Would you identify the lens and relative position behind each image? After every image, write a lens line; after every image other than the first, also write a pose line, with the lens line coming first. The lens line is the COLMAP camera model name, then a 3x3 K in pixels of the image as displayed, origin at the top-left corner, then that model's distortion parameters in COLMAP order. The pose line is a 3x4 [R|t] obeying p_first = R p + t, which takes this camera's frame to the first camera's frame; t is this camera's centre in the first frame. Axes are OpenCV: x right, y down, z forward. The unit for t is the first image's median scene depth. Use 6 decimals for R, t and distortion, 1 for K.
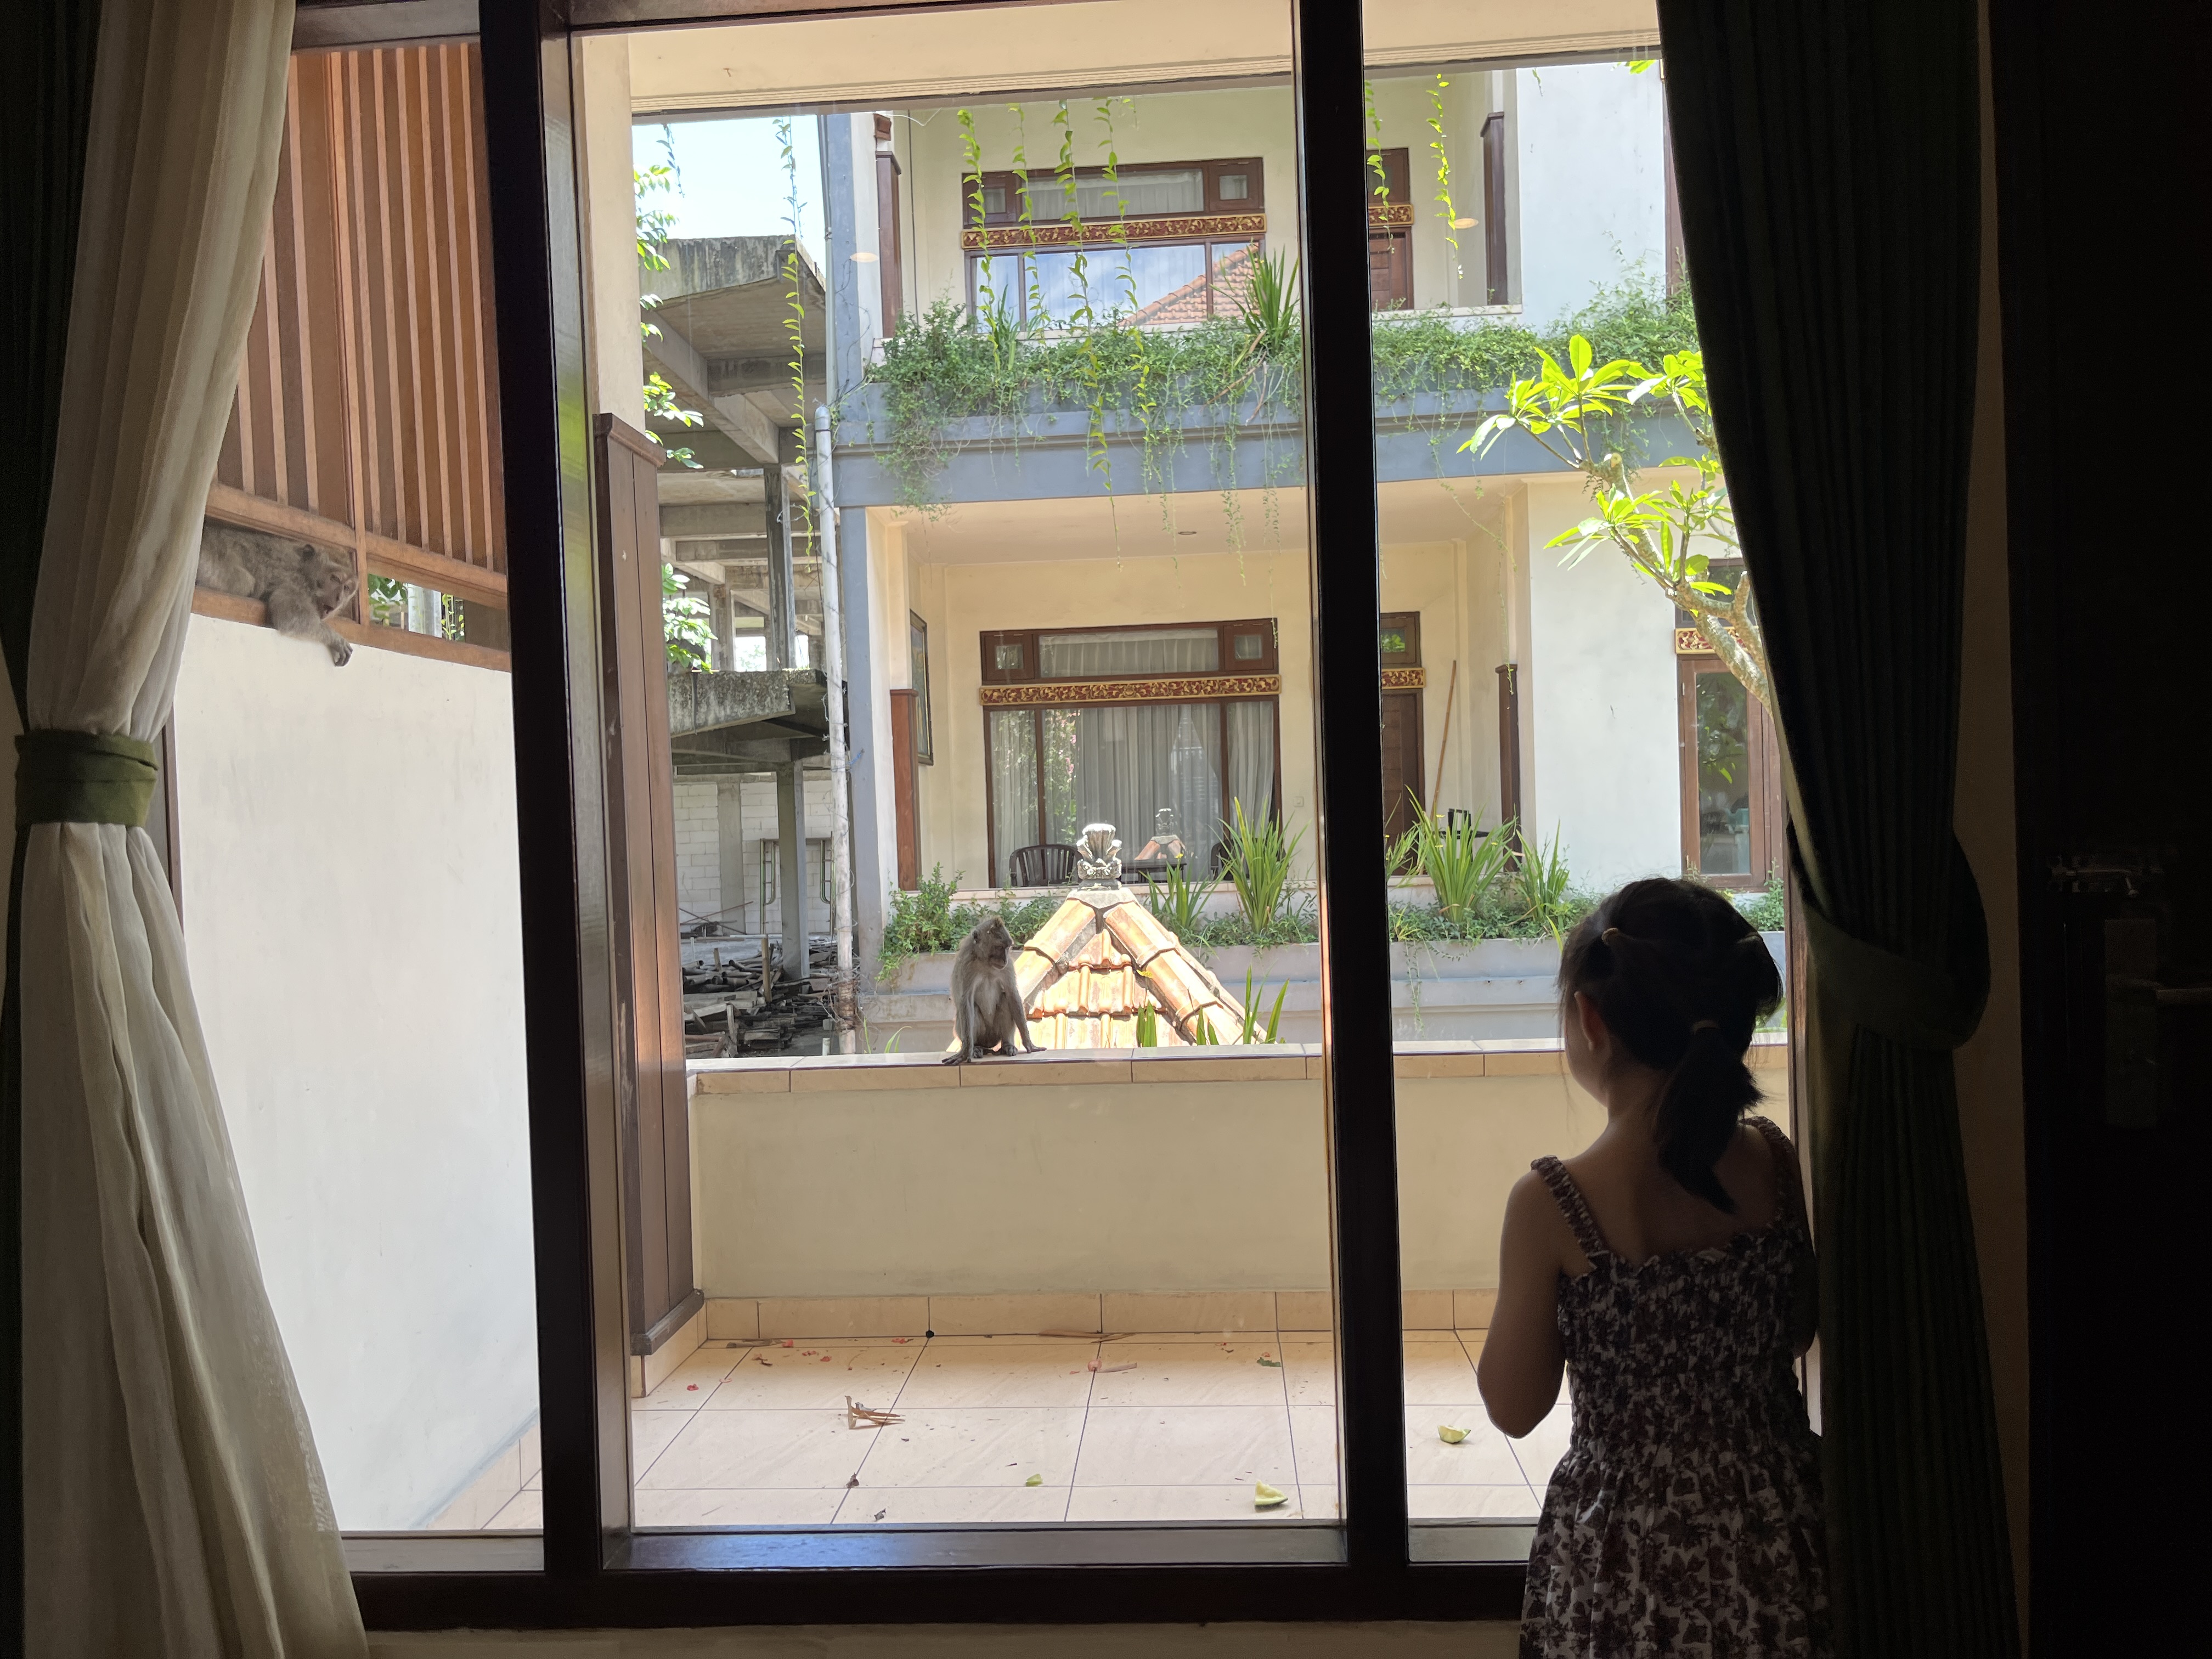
lens RADIAL K [[1663.6, 0, 1095.3], [0, 1663.6, 833.2], [0, 0, 1]] dist [0.037933, -0.053874]
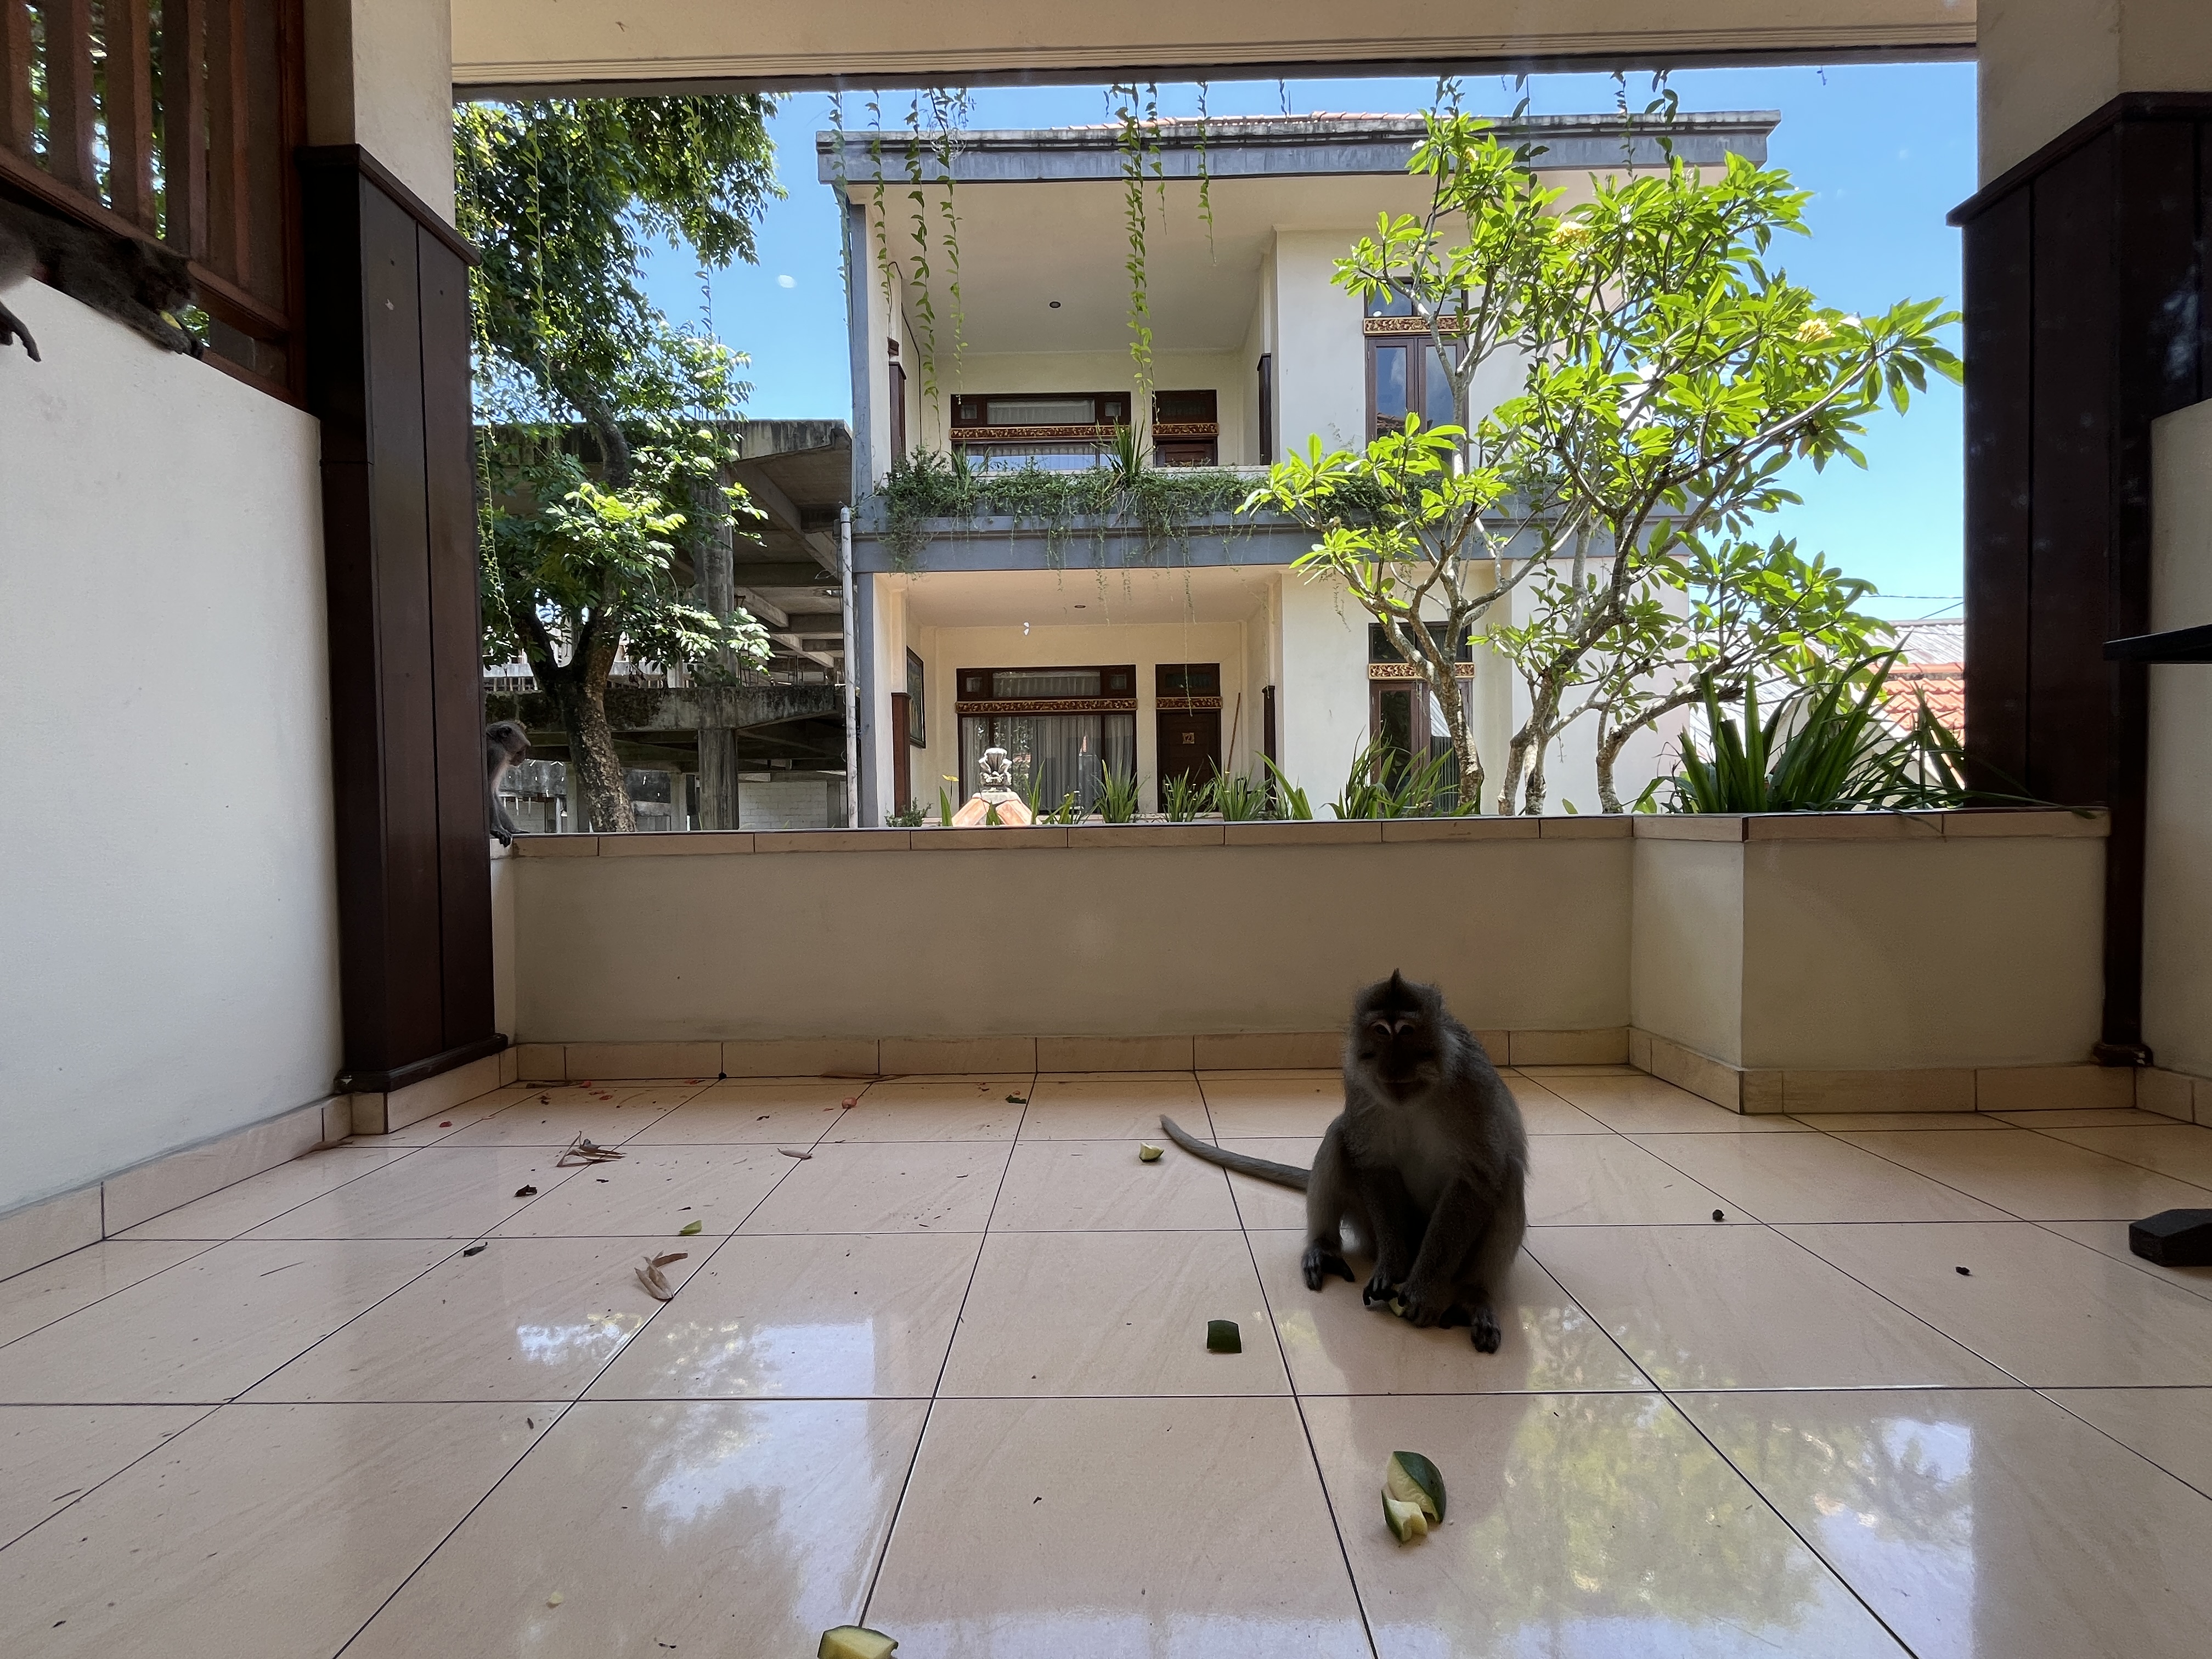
lens RADIAL K [[888.0, 0, 1107.8], [0, 888.0, 823.8], [0, 0, 1]] dist [-0.001551, 0.000532]
pose [[0.998228, 0.015334, 0.057493, 0.040388], [-0.014993, 0.999867, -0.006354, 0.045437], [-0.057582, 0.005480, 0.998326, 0.135934]]
